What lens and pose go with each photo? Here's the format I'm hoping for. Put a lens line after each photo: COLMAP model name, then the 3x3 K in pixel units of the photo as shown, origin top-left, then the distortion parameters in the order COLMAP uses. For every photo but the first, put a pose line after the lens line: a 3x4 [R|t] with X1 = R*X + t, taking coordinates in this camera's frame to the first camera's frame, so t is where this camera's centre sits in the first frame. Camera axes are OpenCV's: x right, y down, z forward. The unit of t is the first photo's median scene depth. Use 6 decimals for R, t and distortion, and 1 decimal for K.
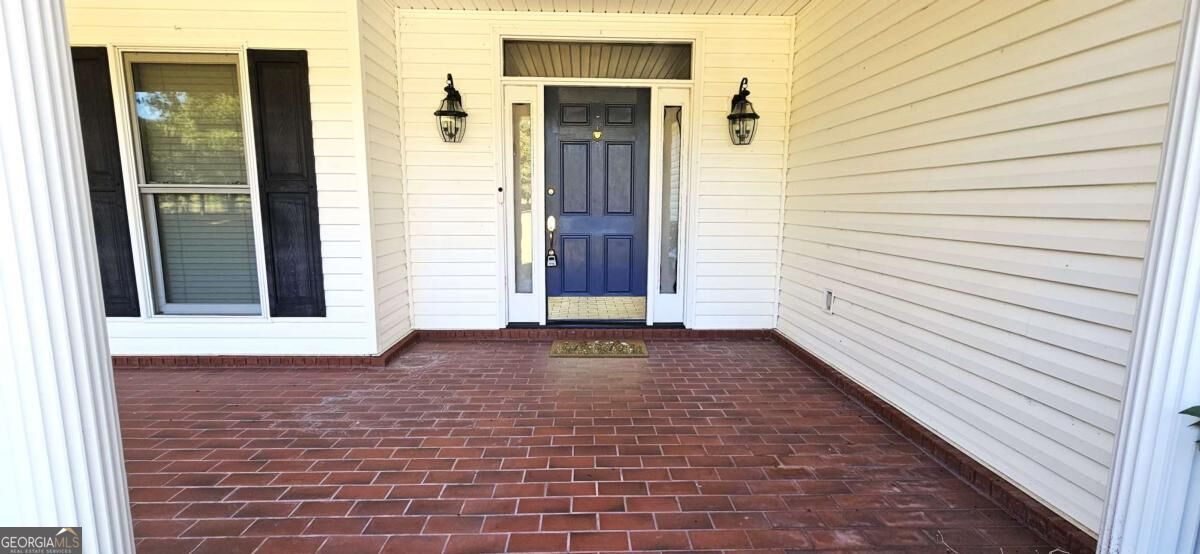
lens RADIAL K [[493.9, 0, 601.3], [0, 493.9, 274.4], [0, 0, 1]] dist [-0.000960, 0.000587]
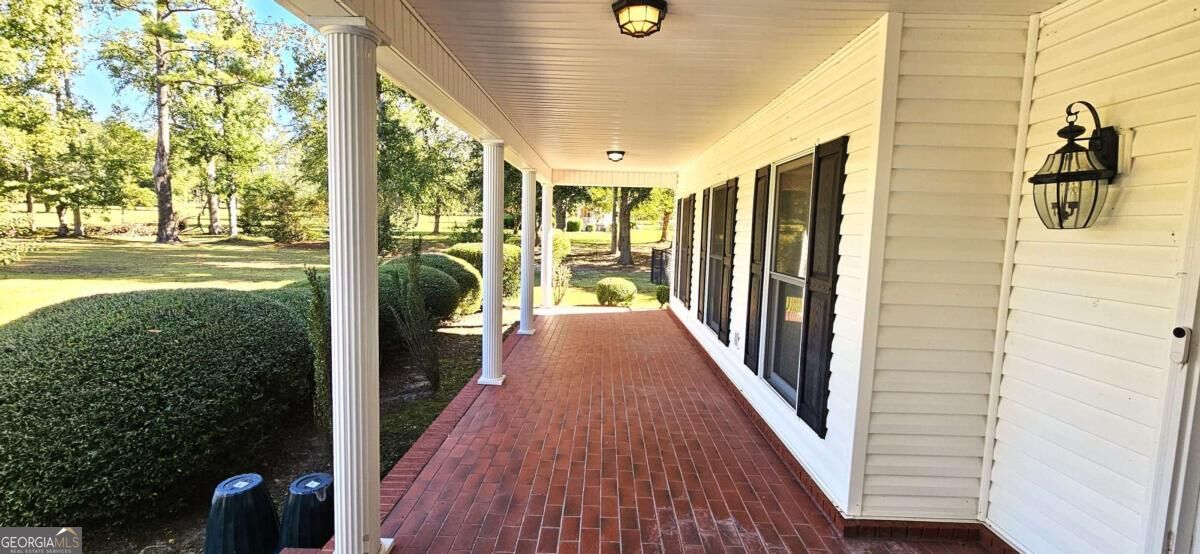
lens RADIAL K [[493.9, 0, 601.3], [0, 493.9, 274.4], [0, 0, 1]] dist [-0.000960, 0.000587]
pose [[-0.043560, 0.082166, -0.995666, 0.303930], [-0.173359, 0.980872, 0.088529, -0.217925], [0.983895, 0.176464, -0.028482, 0.647706]]
